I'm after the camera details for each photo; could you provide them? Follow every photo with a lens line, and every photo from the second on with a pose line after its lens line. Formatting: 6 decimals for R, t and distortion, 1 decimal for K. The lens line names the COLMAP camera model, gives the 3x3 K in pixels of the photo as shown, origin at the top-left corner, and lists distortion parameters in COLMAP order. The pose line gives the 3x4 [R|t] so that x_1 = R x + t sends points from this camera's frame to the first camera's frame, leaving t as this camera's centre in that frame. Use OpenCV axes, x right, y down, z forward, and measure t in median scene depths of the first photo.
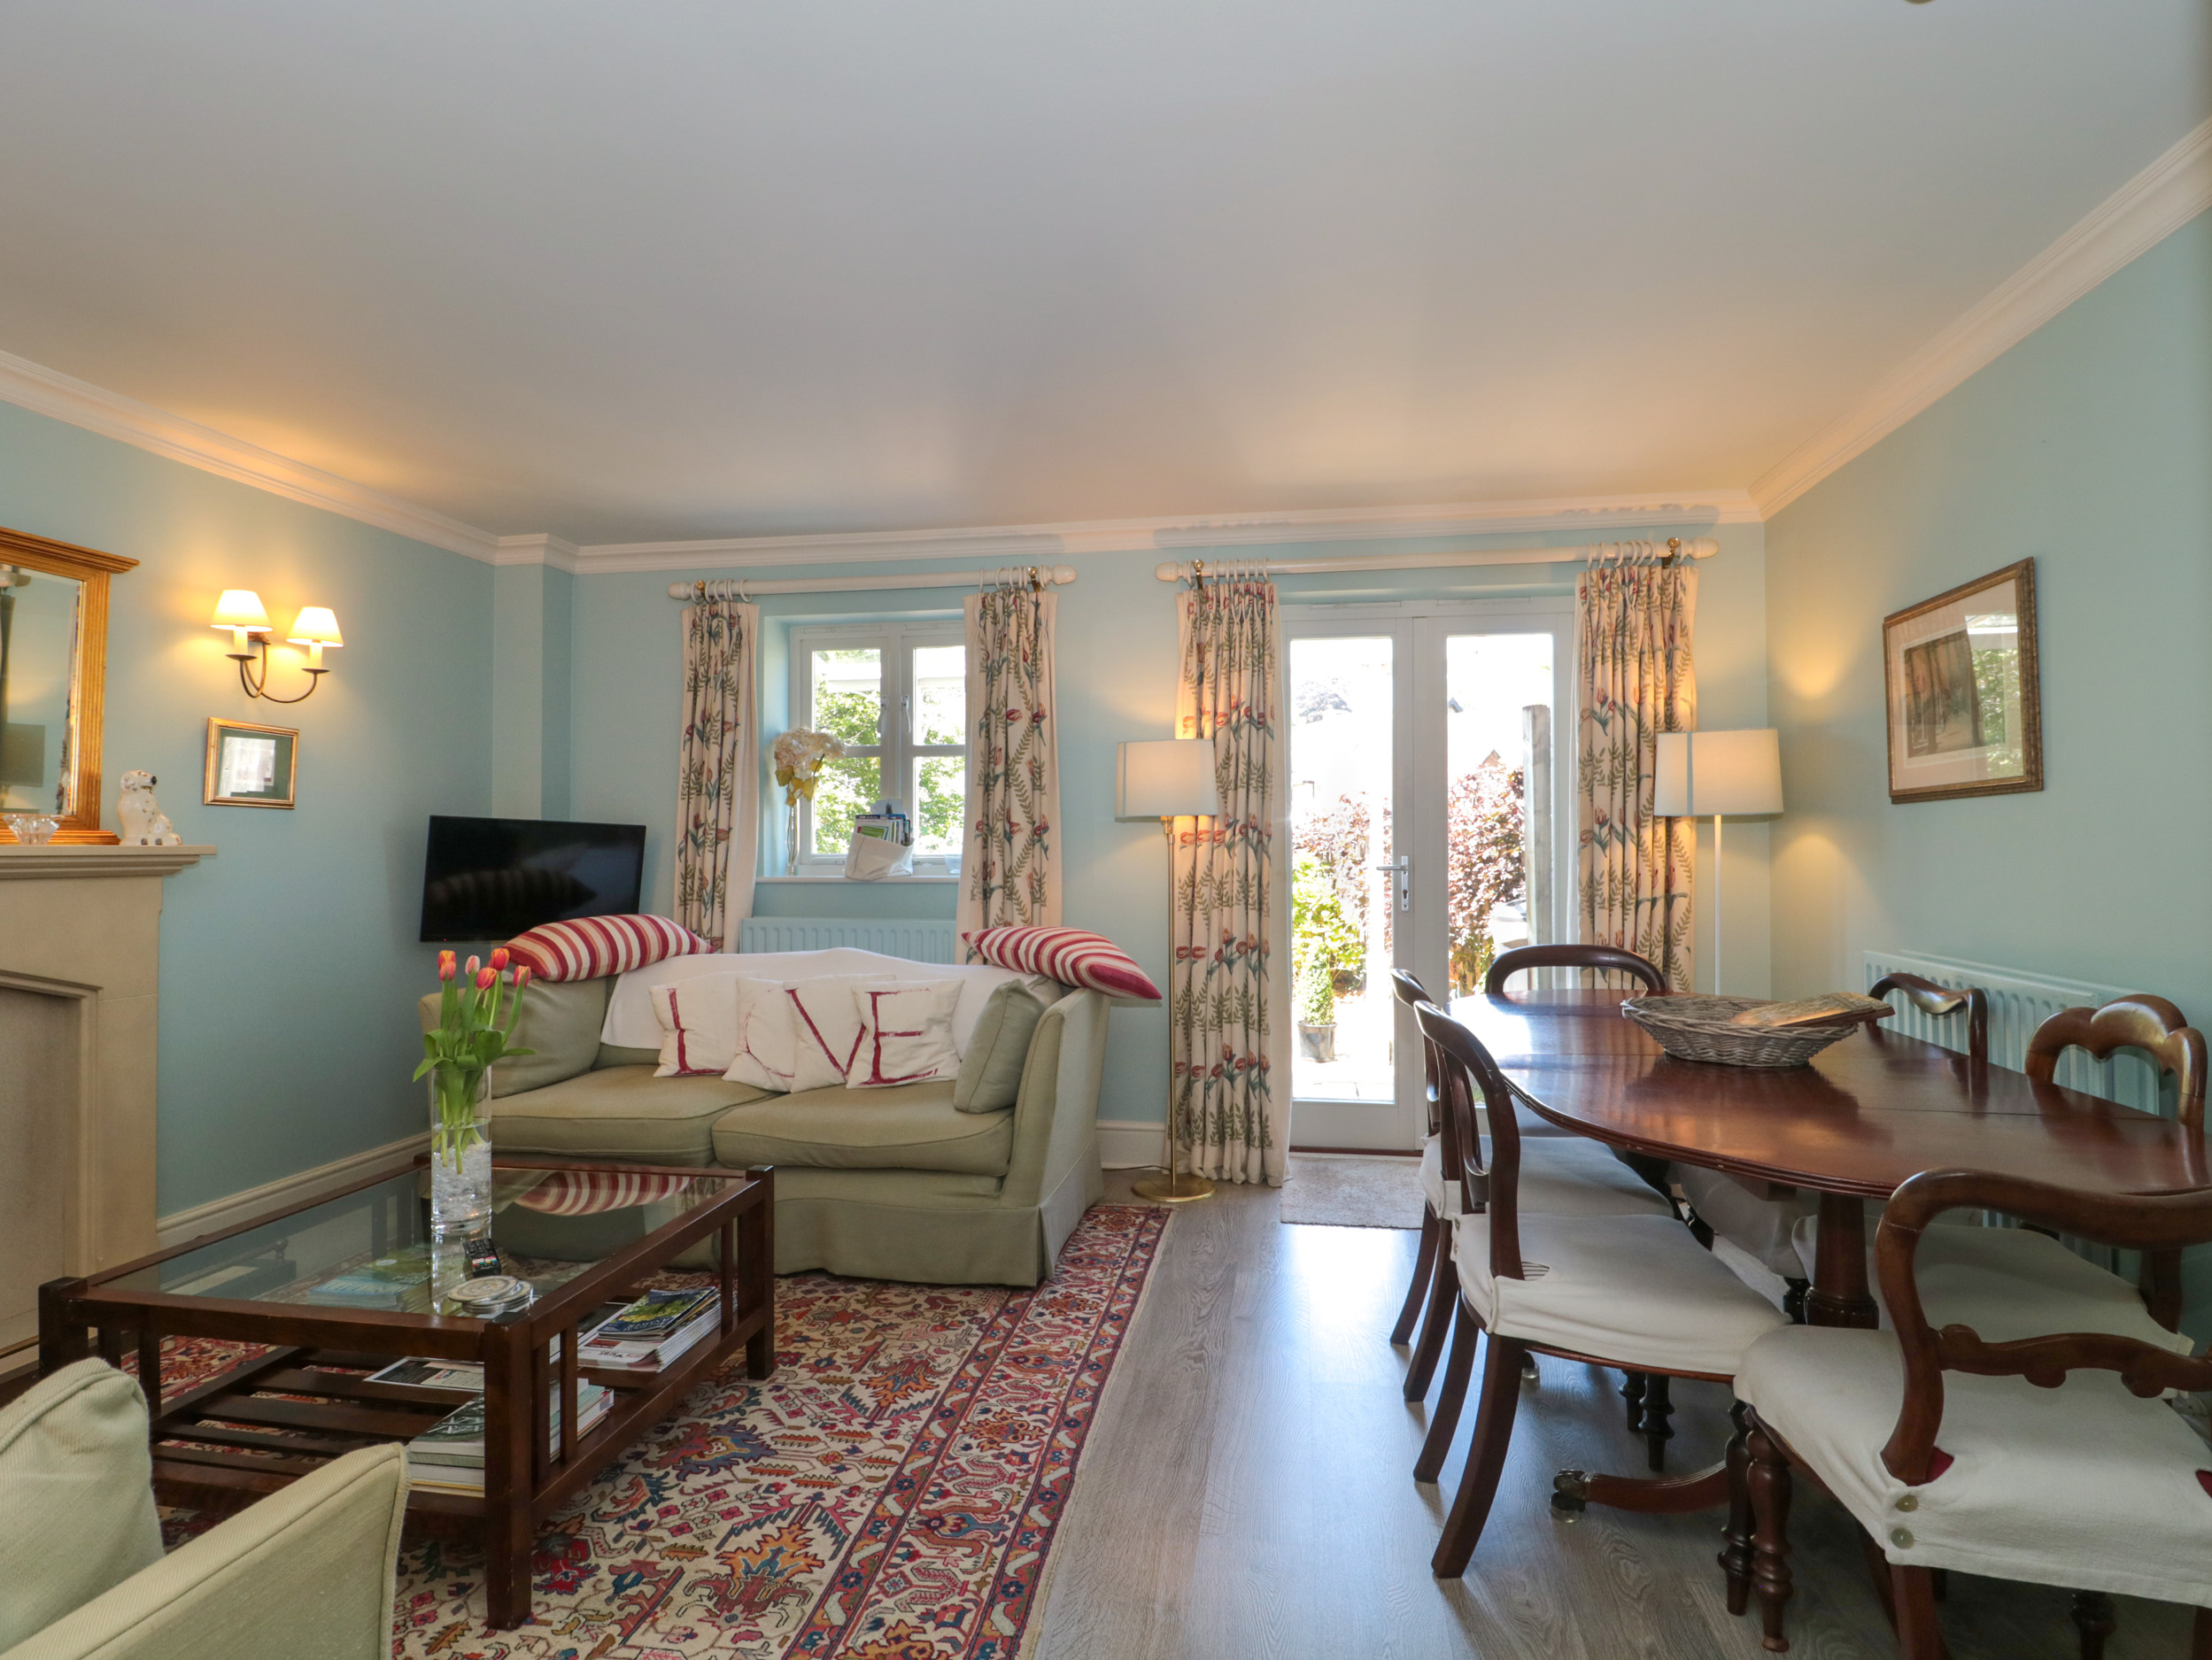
lens RADIAL K [[1160.1, 0, 1100.6], [0, 1160.1, 818.8], [0, 0, 1]] dist [0.001778, -0.012726]
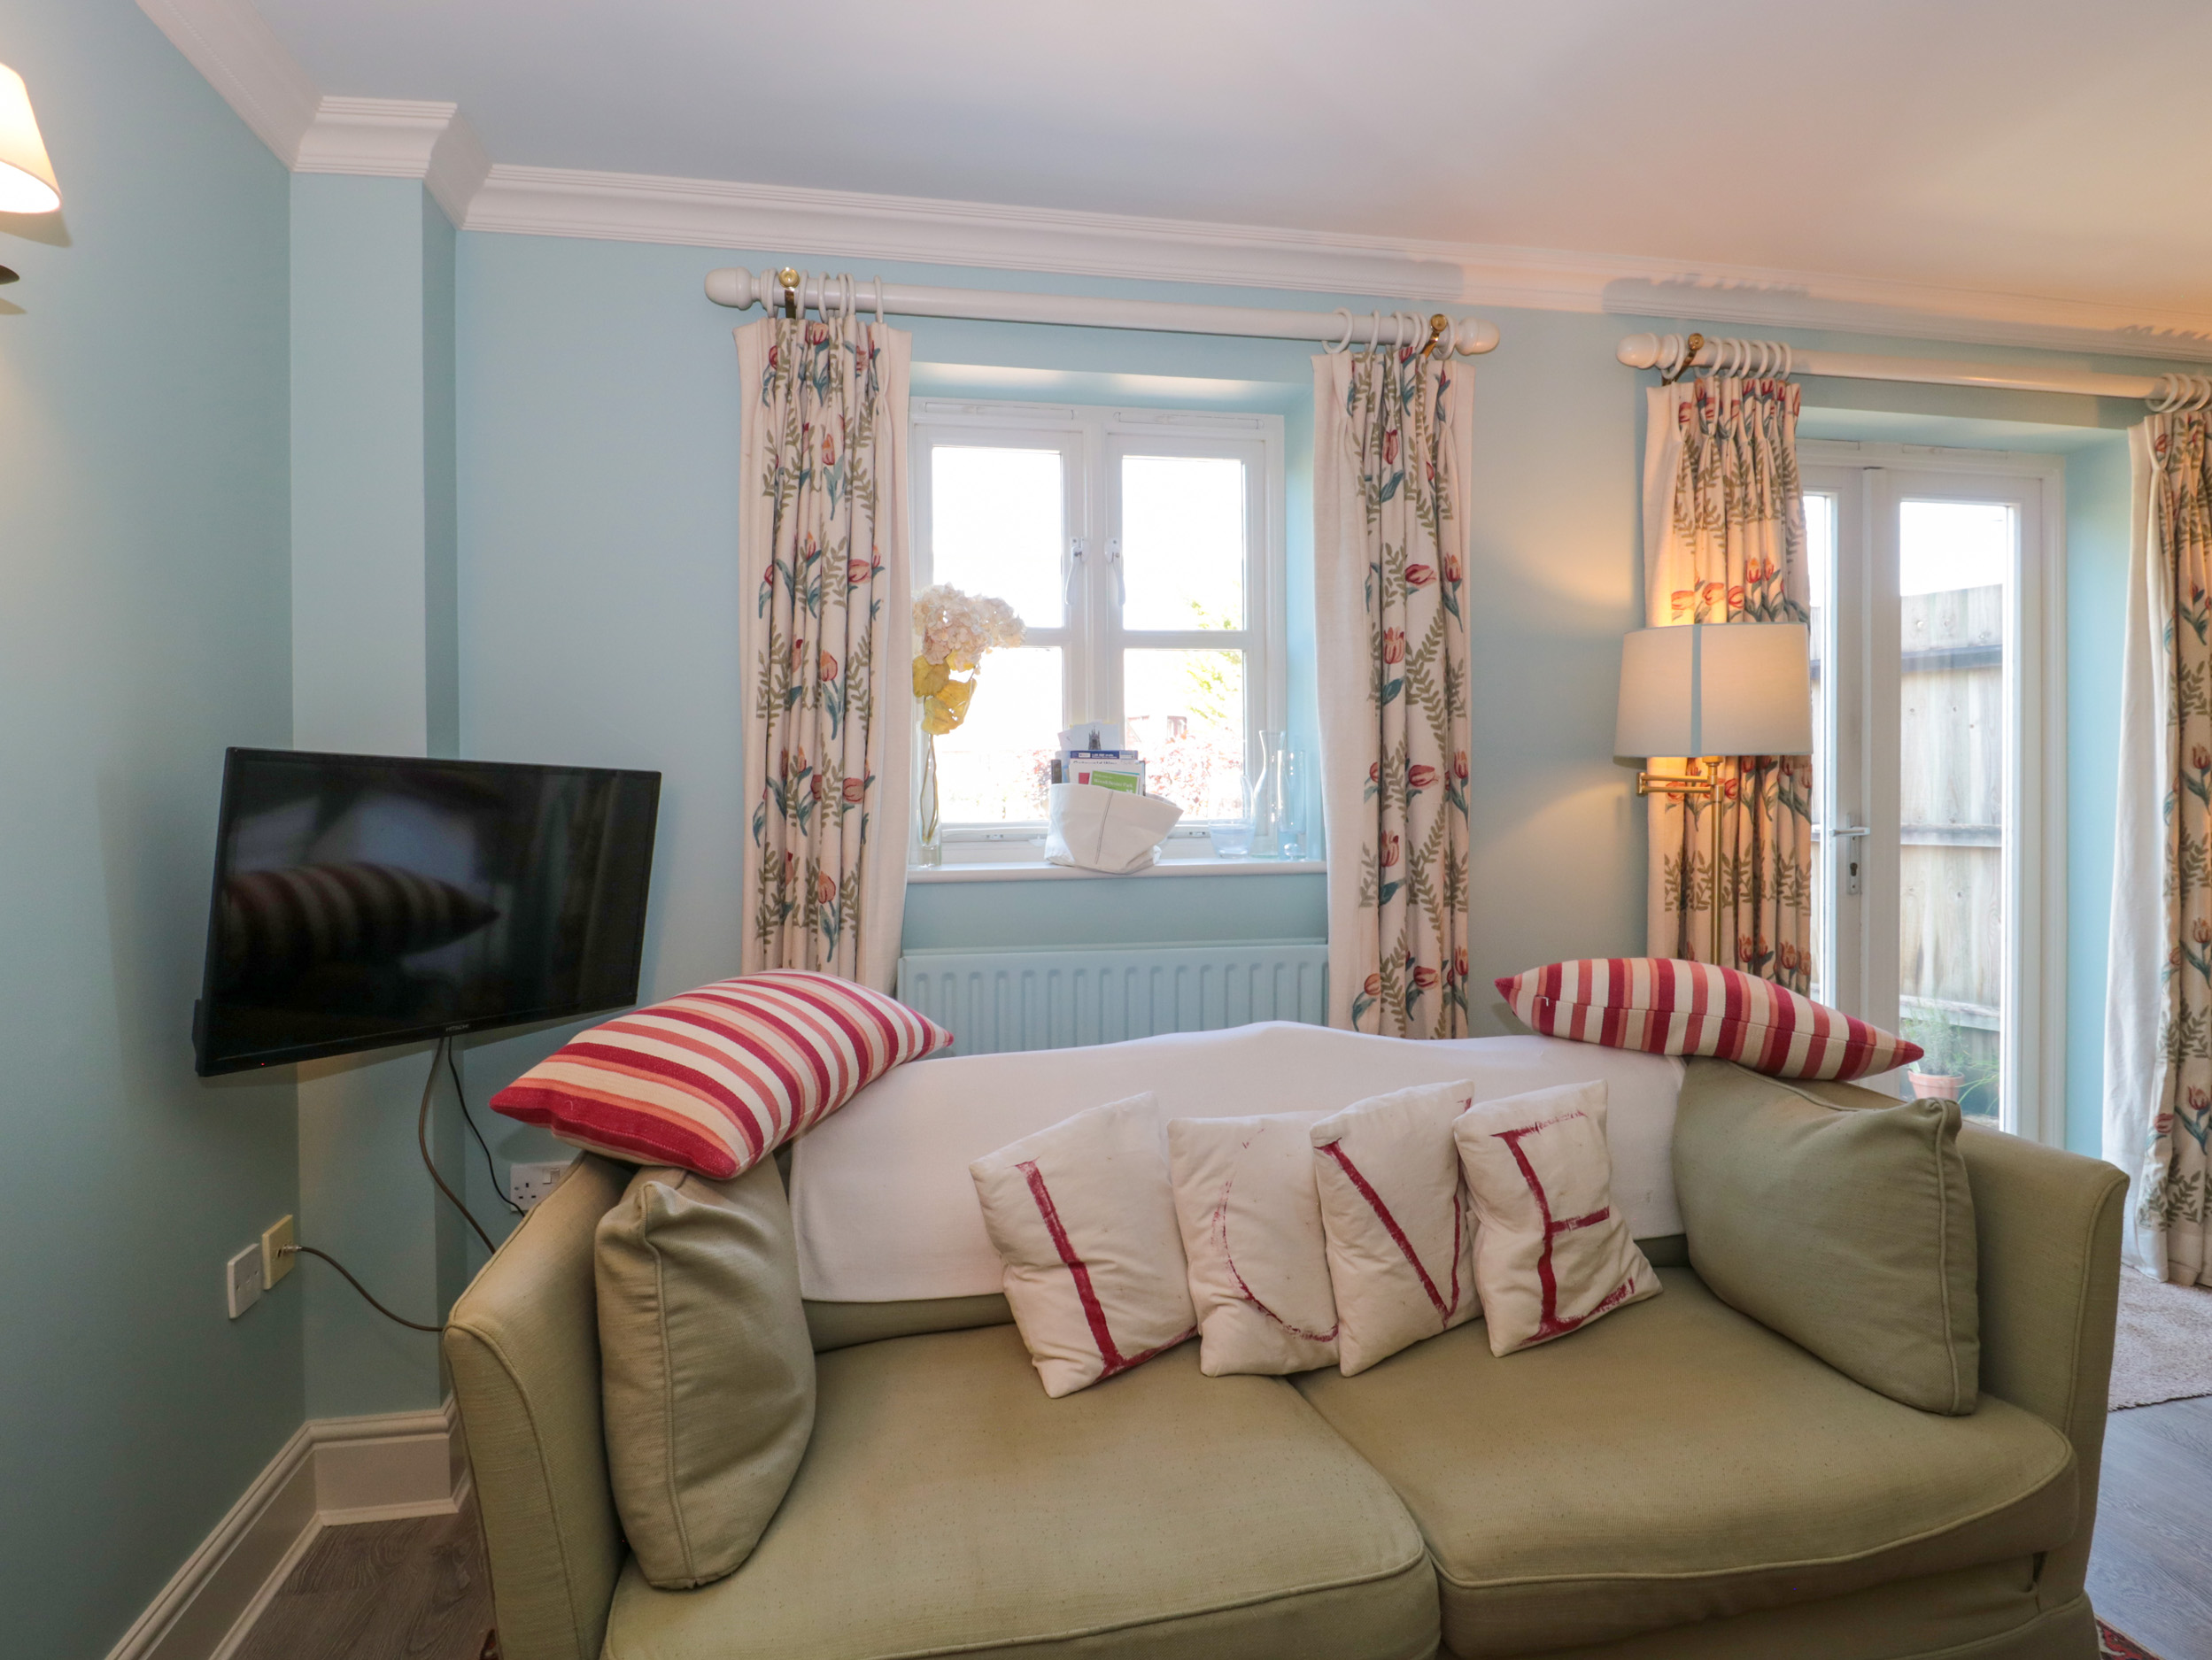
lens RADIAL K [[1198.3, 0, 1070.0], [0, 1198.3, 795.7], [0, 0, 1]] dist [-0.000377, -0.015161]
pose [[0.937842, -0.007888, 0.346974, -0.448748], [-0.001313, 0.999654, 0.026275, 0.002678], [-0.347061, -0.025097, 0.937507, 0.529032]]
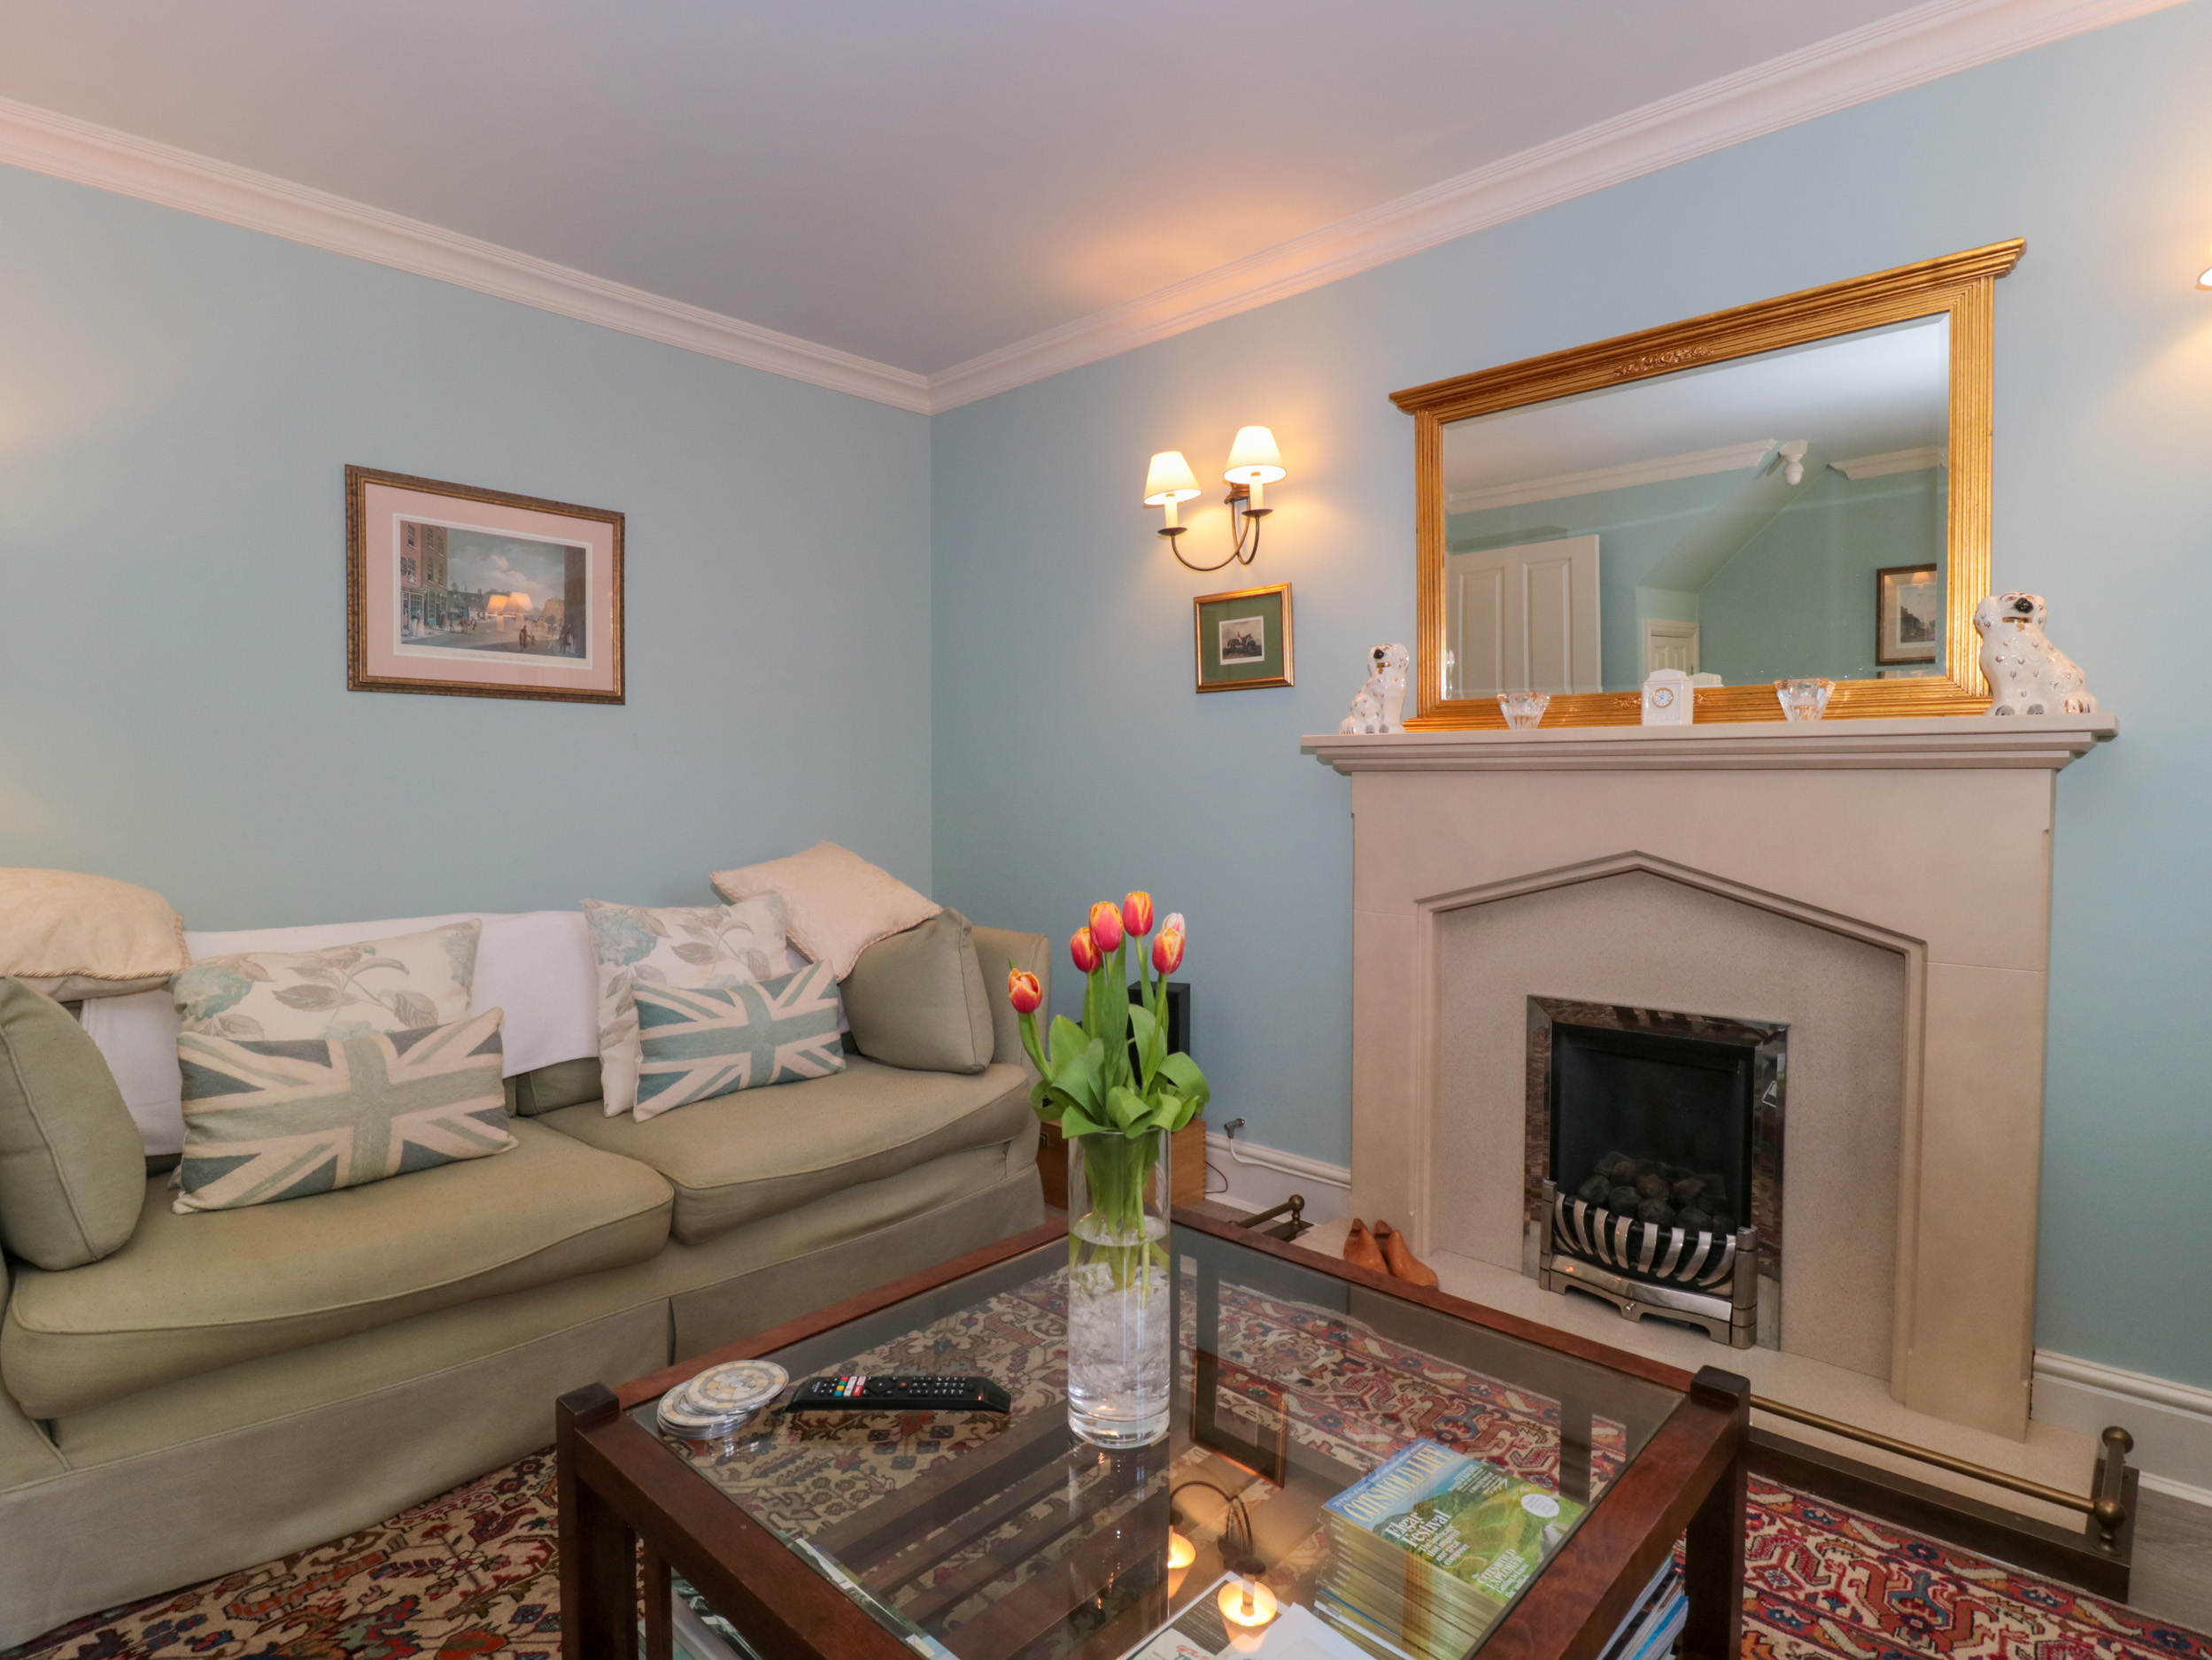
lens RADIAL K [[1160.1, 0, 1100.6], [0, 1160.1, 818.8], [0, 0, 1]] dist [0.001778, -0.012726]
pose [[-0.548308, 0.028933, -0.835776, -0.047949], [0.023036, 0.999545, 0.019490, 0.039877], [0.835959, -0.008566, -0.548725, 0.690910]]
